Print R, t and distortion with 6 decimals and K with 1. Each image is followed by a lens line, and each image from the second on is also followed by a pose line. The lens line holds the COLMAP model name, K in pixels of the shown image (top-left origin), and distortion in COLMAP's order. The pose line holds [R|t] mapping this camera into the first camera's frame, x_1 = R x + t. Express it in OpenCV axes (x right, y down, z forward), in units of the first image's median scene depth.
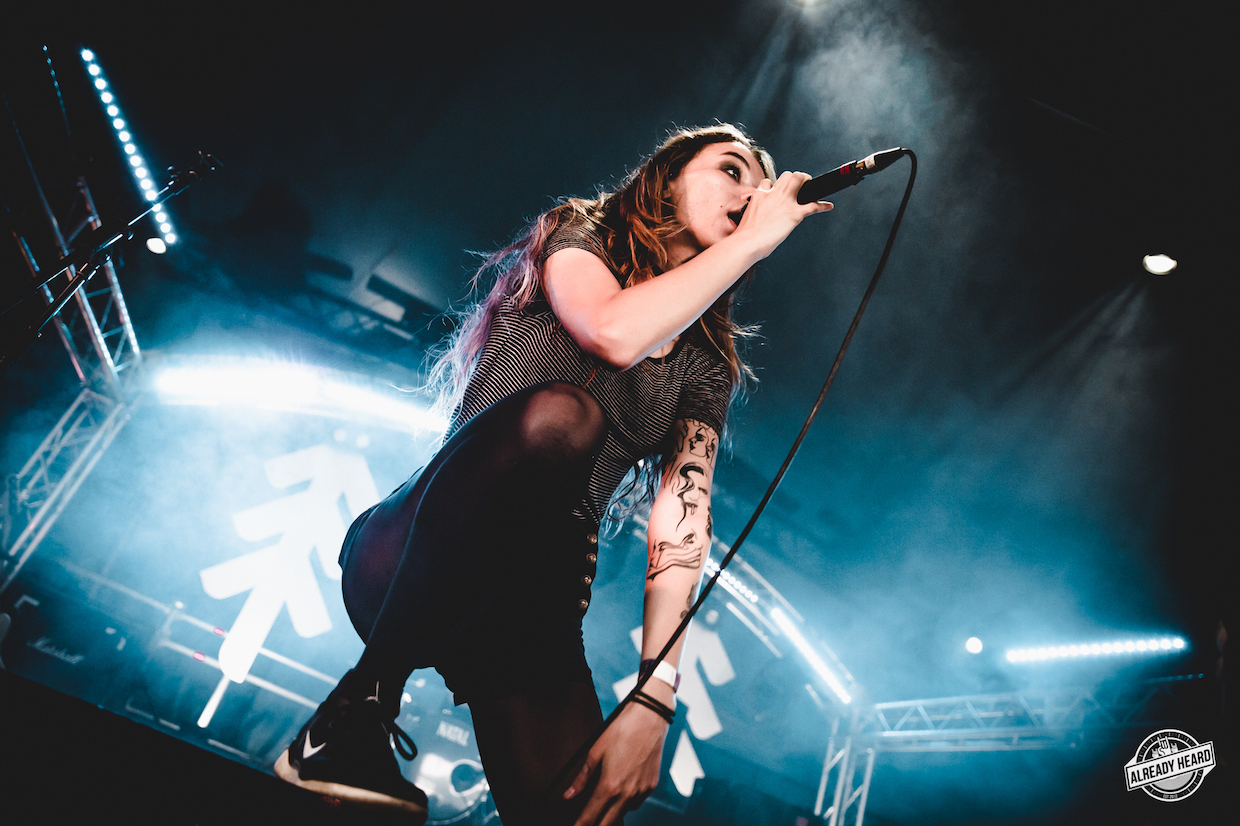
lens RADIAL K [[838.6, 0, 616.2], [0, 838.6, 409.5], [0, 0, 1]] dist [-0.101856, 0.076076]
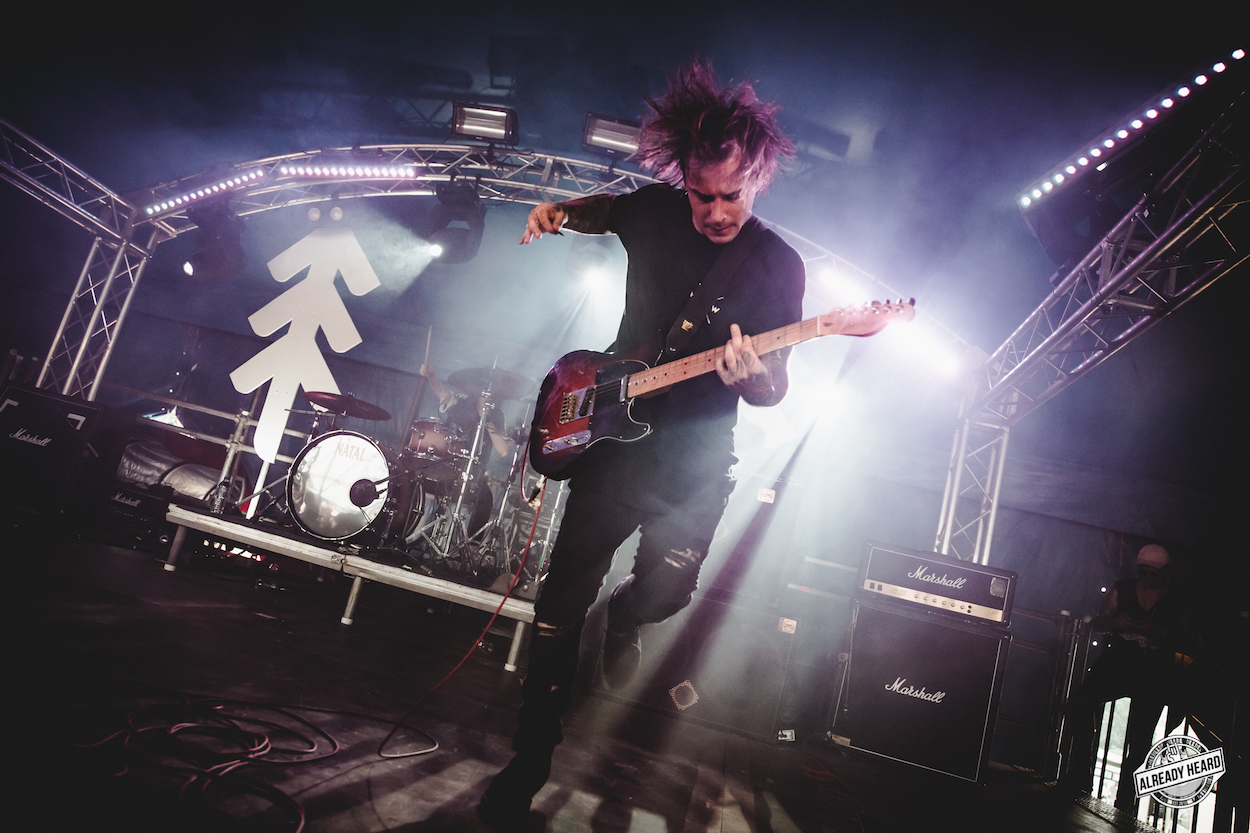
lens RADIAL K [[855.1, 0, 625.6], [0, 855.1, 408.1], [0, 0, 1]] dist [-0.097914, 0.080780]
pose [[0.871508, -0.202897, -0.446437, 0.437550], [0.273632, 0.956687, 0.099372, 0.284121], [0.406939, -0.208763, 0.889280, 0.237043]]
